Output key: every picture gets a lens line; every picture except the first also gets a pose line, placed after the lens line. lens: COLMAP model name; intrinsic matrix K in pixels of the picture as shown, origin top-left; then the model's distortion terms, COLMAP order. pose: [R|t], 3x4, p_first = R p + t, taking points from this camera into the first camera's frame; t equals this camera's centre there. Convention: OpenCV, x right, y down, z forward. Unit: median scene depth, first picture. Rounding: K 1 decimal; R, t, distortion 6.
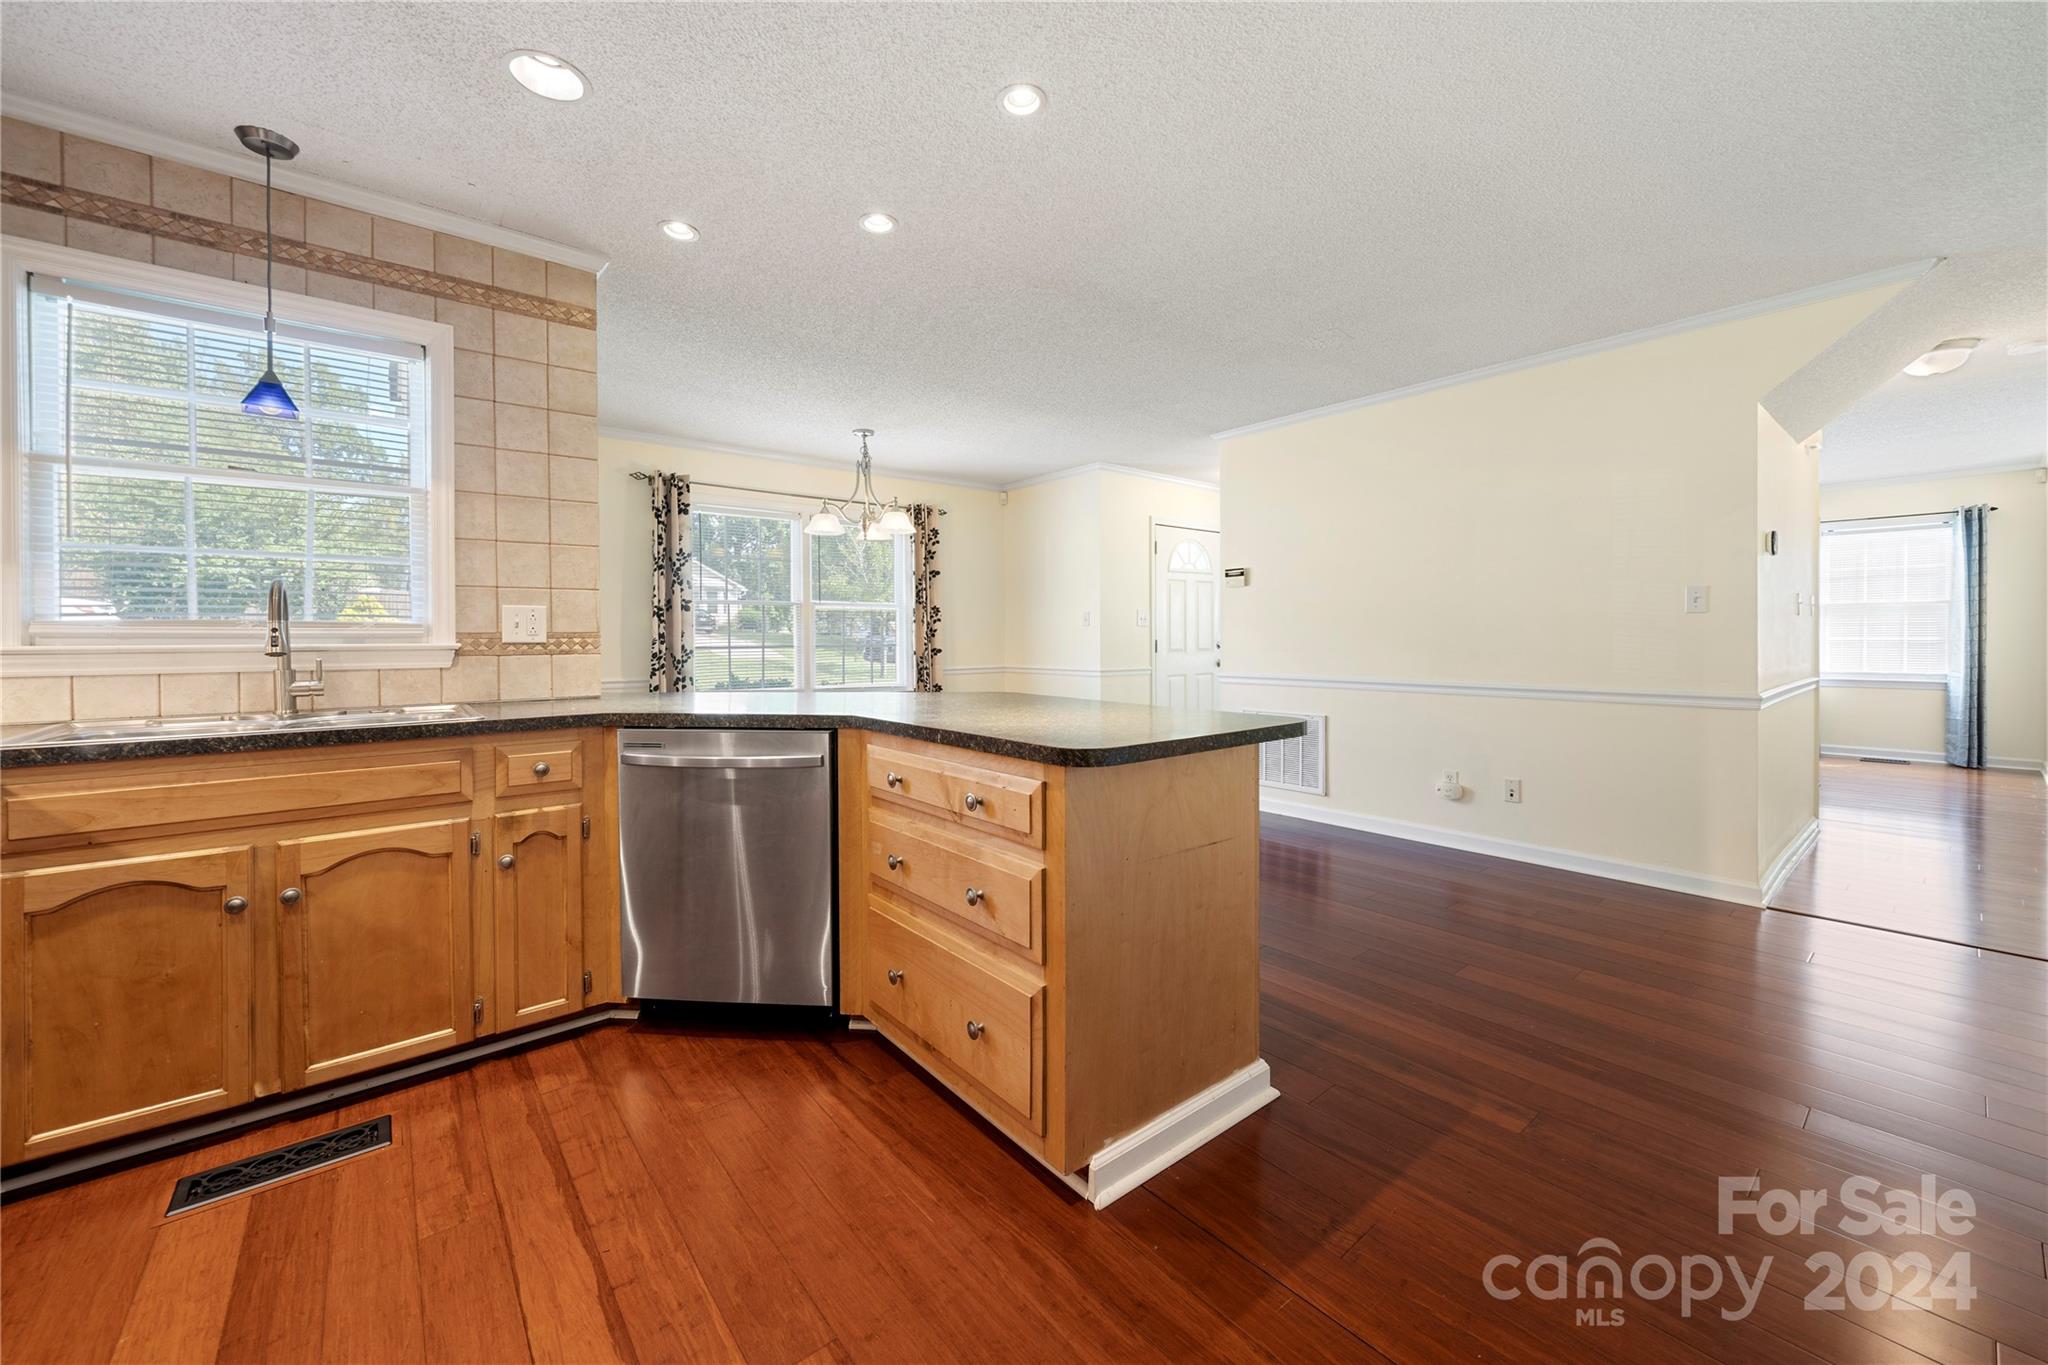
lens RADIAL K [[787.0, 0, 1022.7], [0, 787.0, 645.2], [0, 0, 1]] dist [-0.000344, -0.000164]
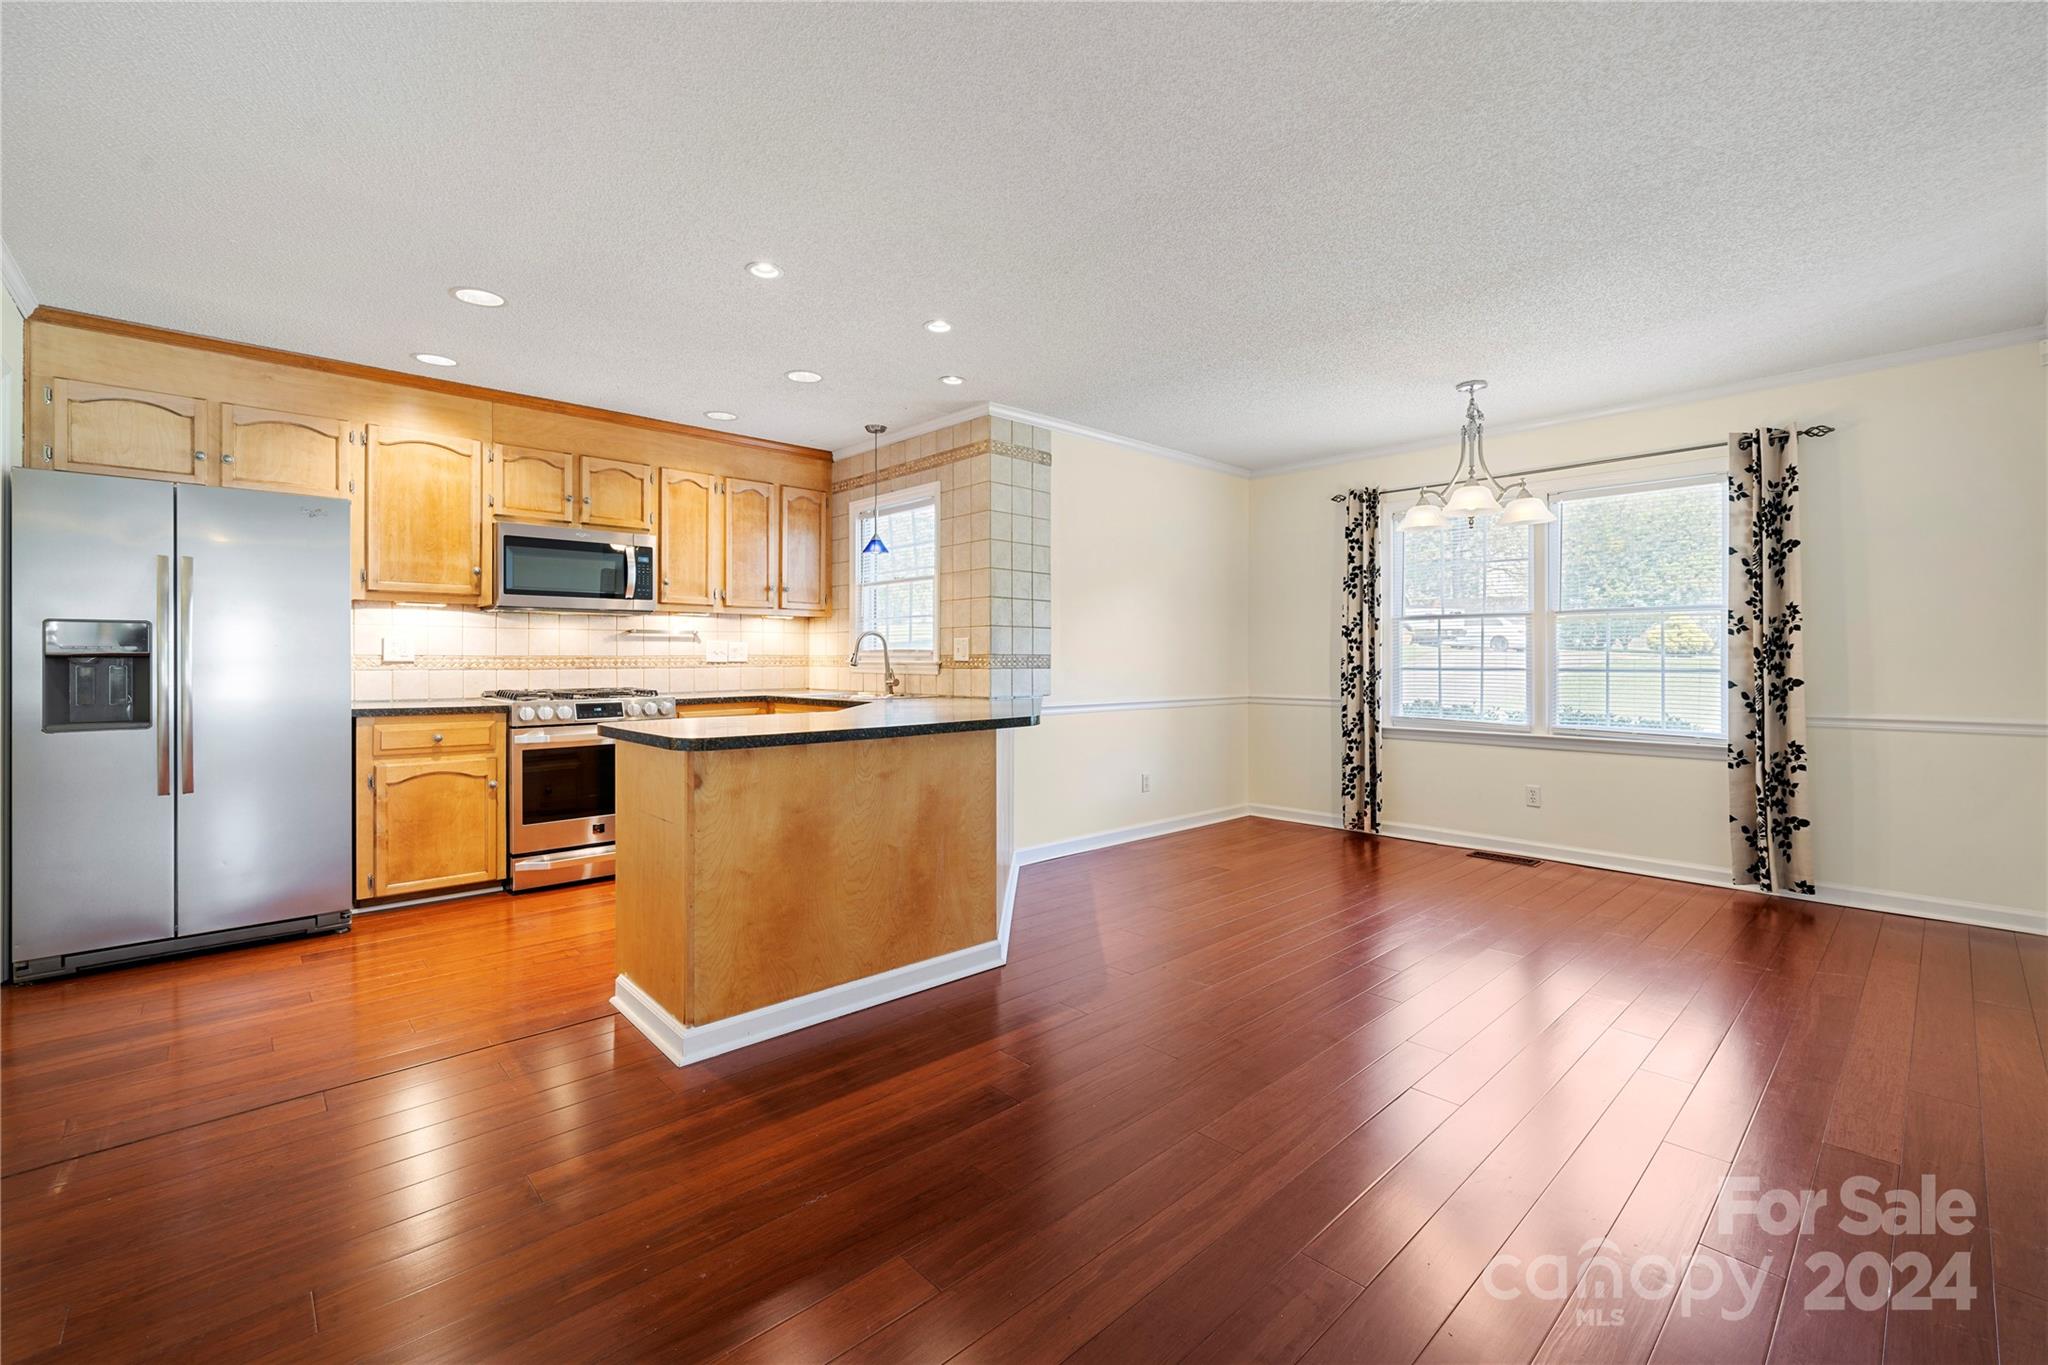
lens RADIAL K [[851.4, 0, 1020.9], [0, 851.4, 660.2], [0, 0, 1]] dist [0.000556, 0.000003]
pose [[0.065123, 0.006479, -0.997856, 1.423055], [-0.010341, 0.999930, 0.005818, -0.020516], [0.997824, 0.009940, 0.065185, 1.269143]]
